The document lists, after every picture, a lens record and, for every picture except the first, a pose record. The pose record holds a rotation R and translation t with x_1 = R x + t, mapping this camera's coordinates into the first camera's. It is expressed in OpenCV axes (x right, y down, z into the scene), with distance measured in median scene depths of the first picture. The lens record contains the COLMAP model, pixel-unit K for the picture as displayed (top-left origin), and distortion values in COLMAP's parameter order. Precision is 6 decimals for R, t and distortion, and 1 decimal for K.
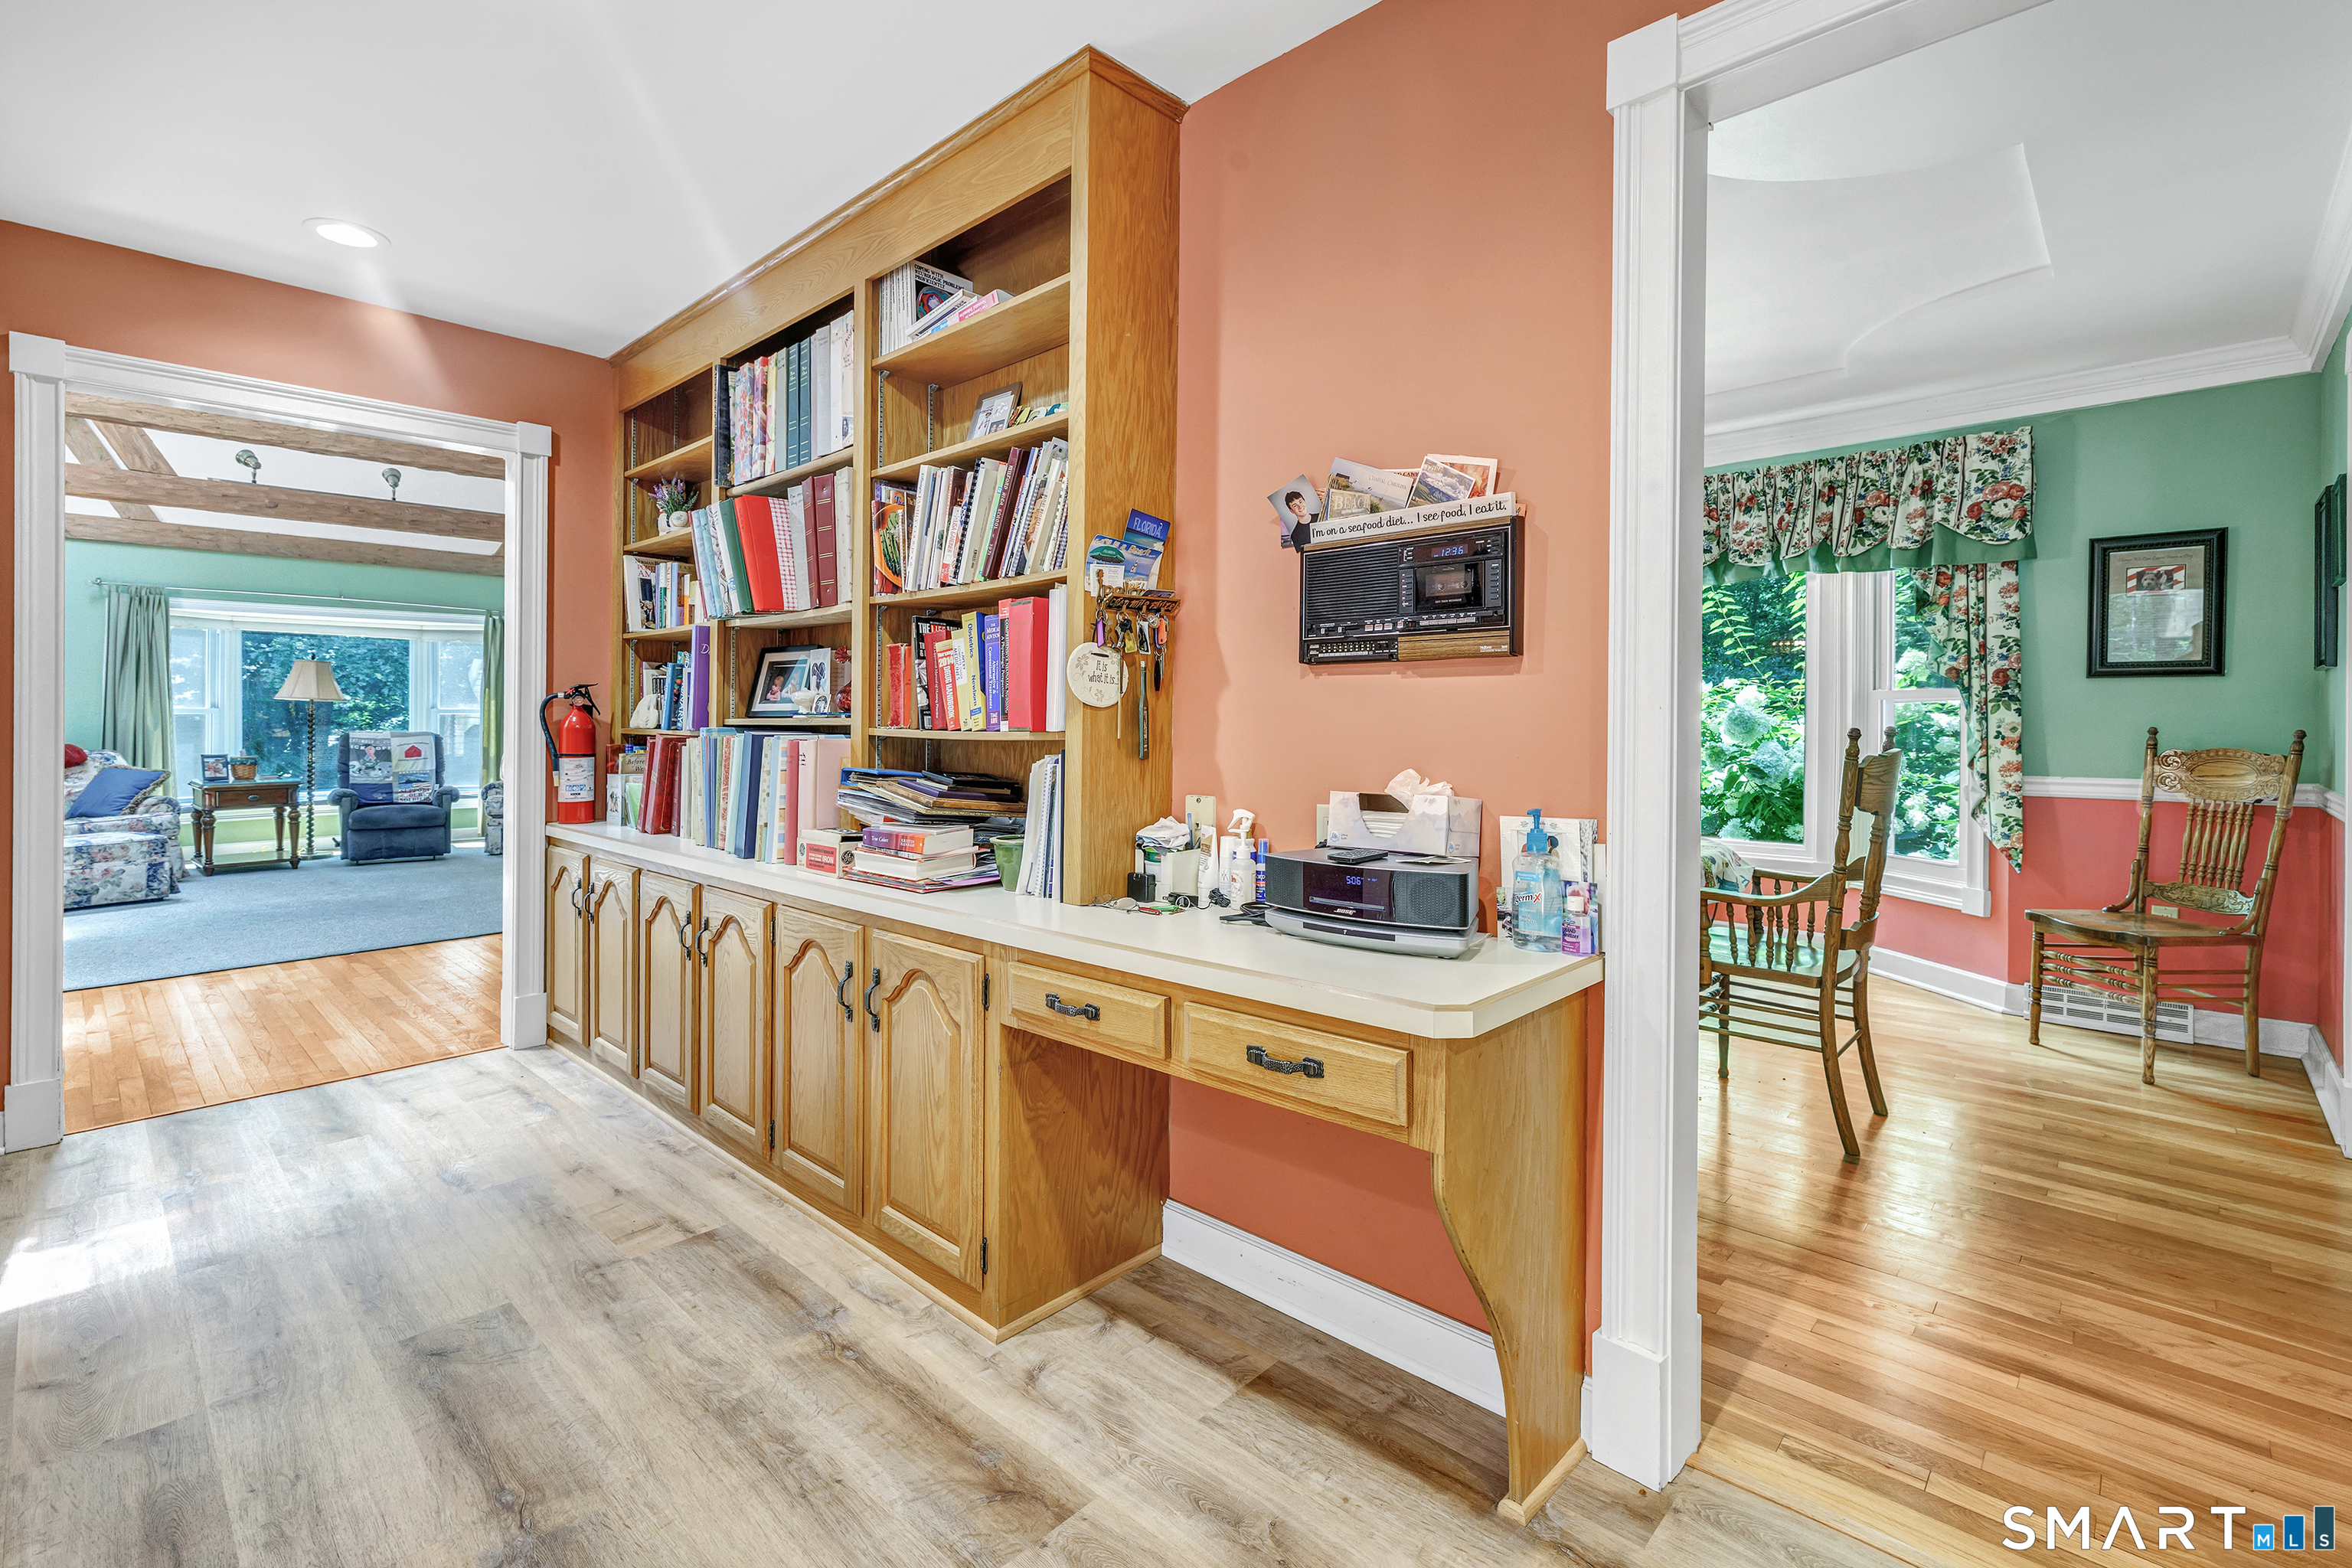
lens RADIAL K [[1040.5, 0, 1172.9], [0, 1040.5, 753.8], [0, 0, 1]] dist [0.003192, 0.000199]
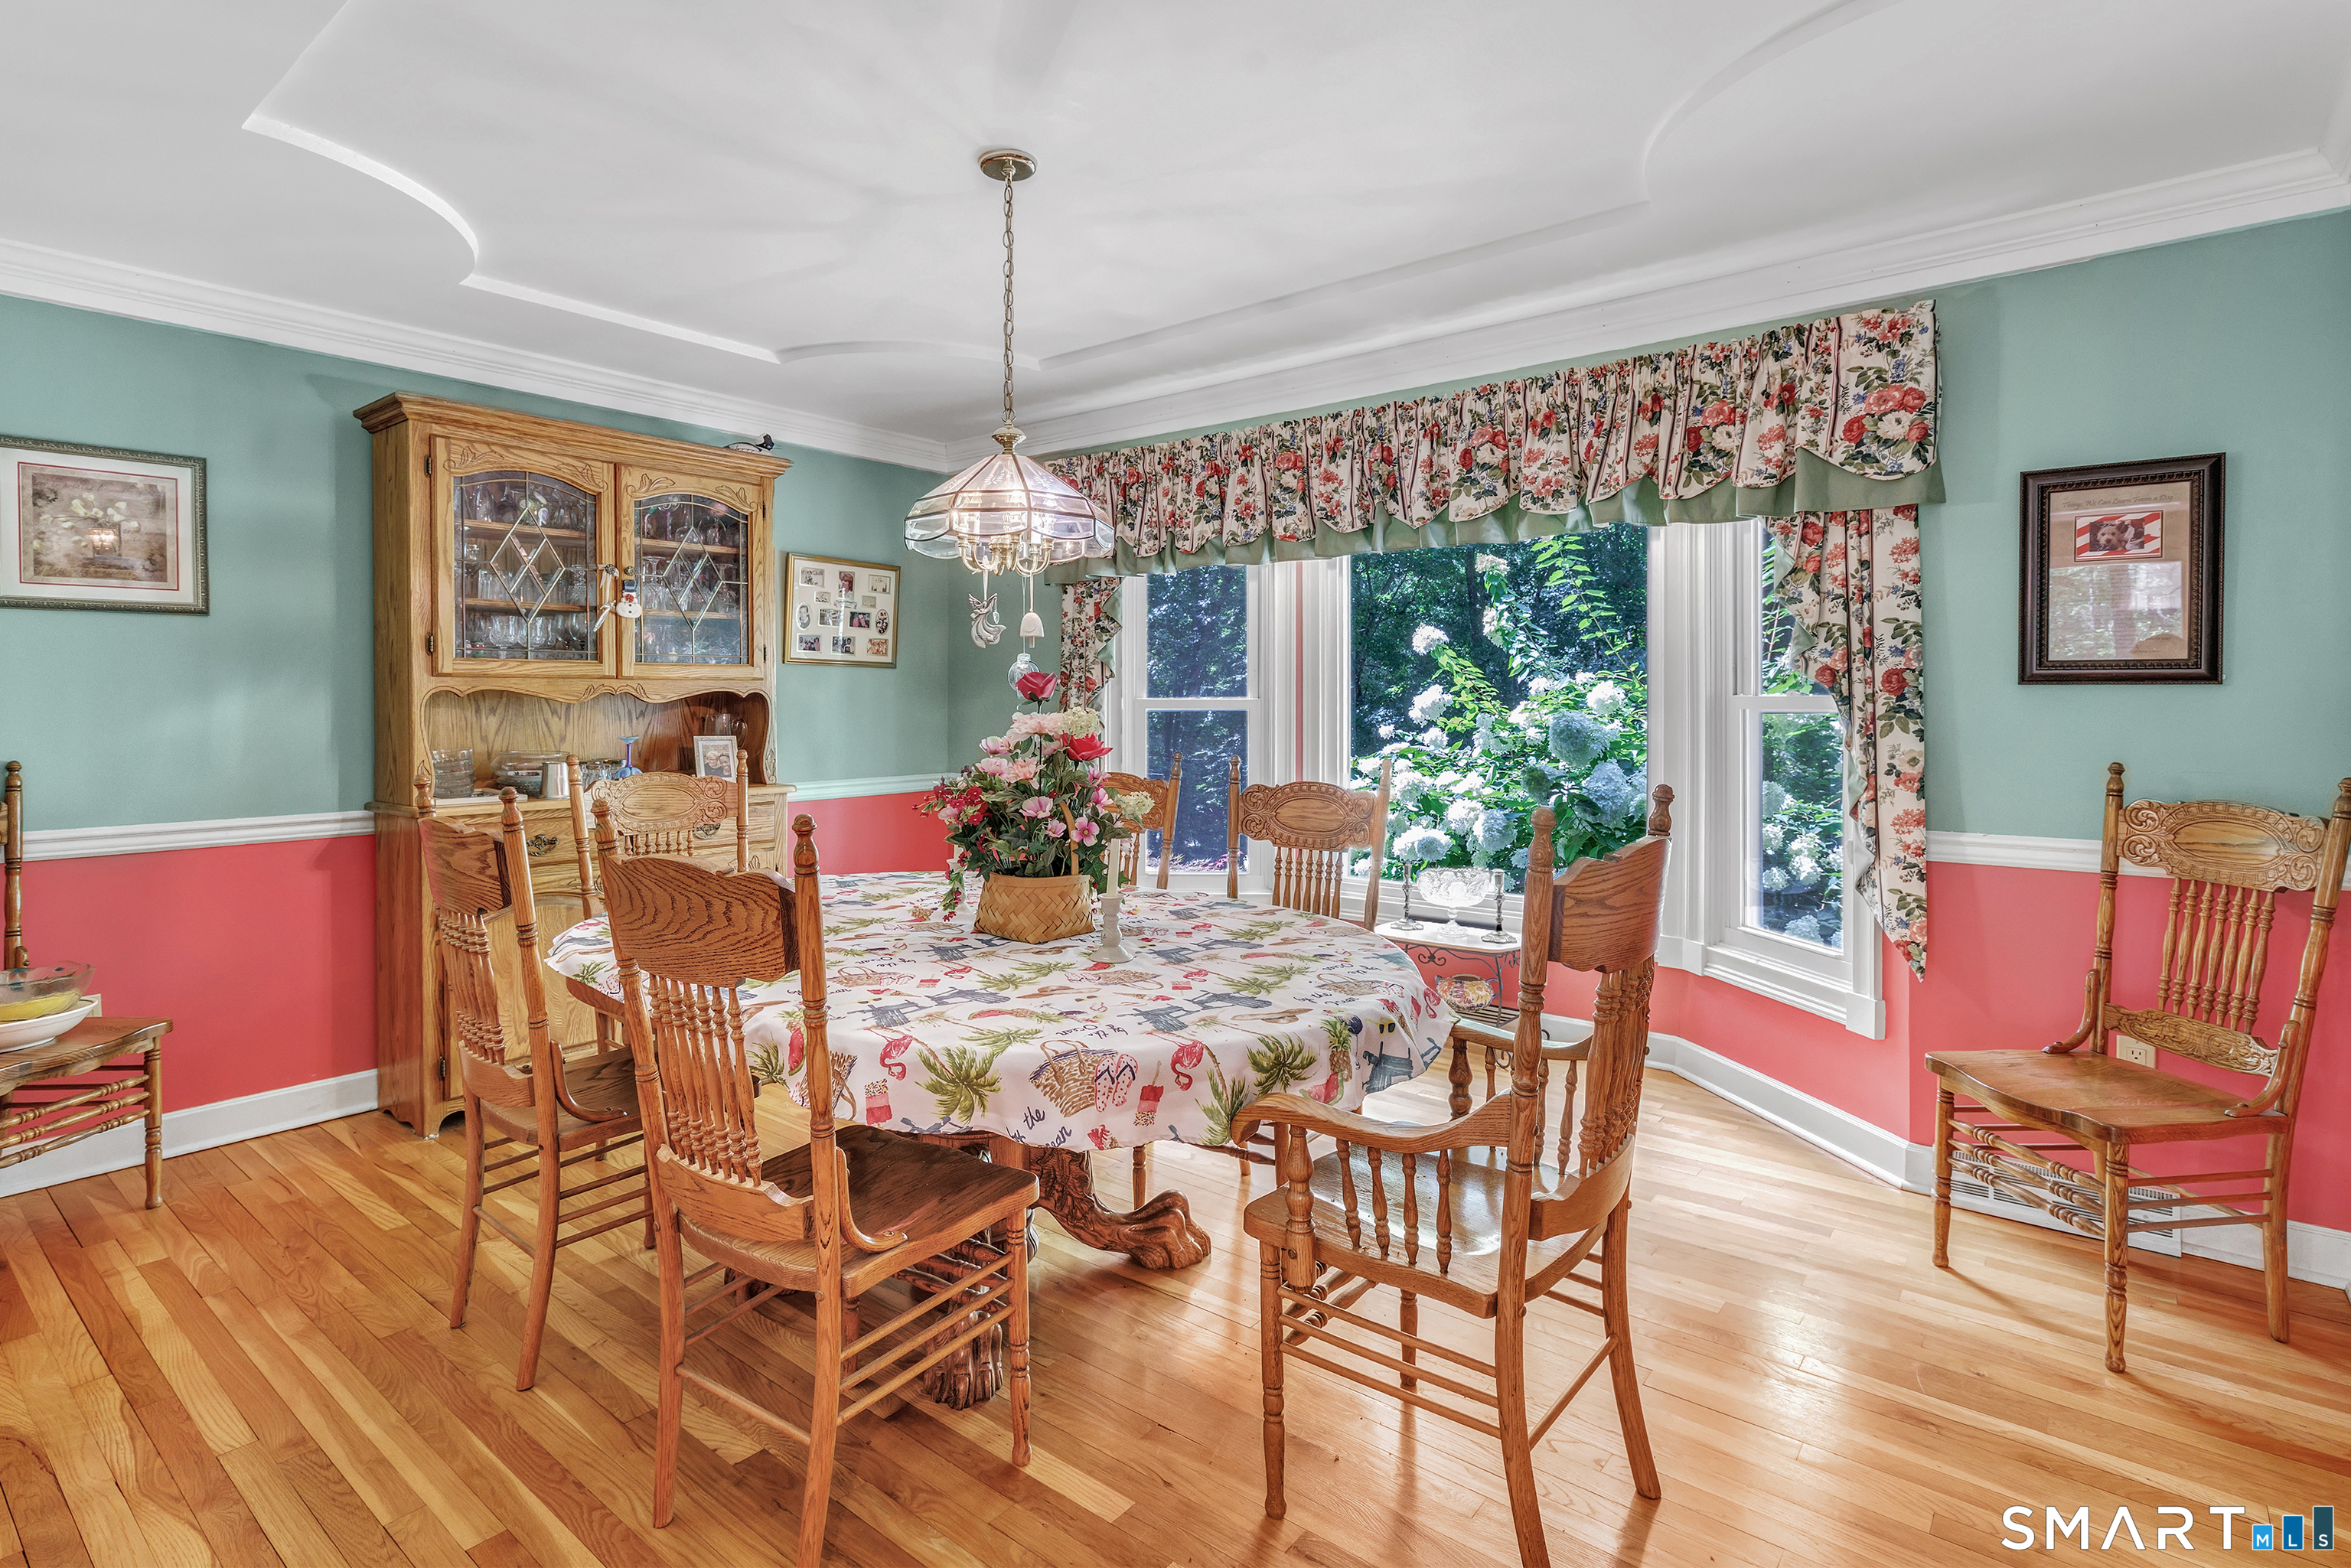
lens RADIAL K [[1085.3, 0, 1177.7], [0, 1085.3, 723.2], [0, 0, 1]] dist [0.000060, 0.001037]
pose [[0.998991, 0.000631, 0.044913, 0.309838], [-0.000177, 0.999949, -0.010103, -0.040284], [-0.044917, 0.010085, 0.998940, 0.334091]]
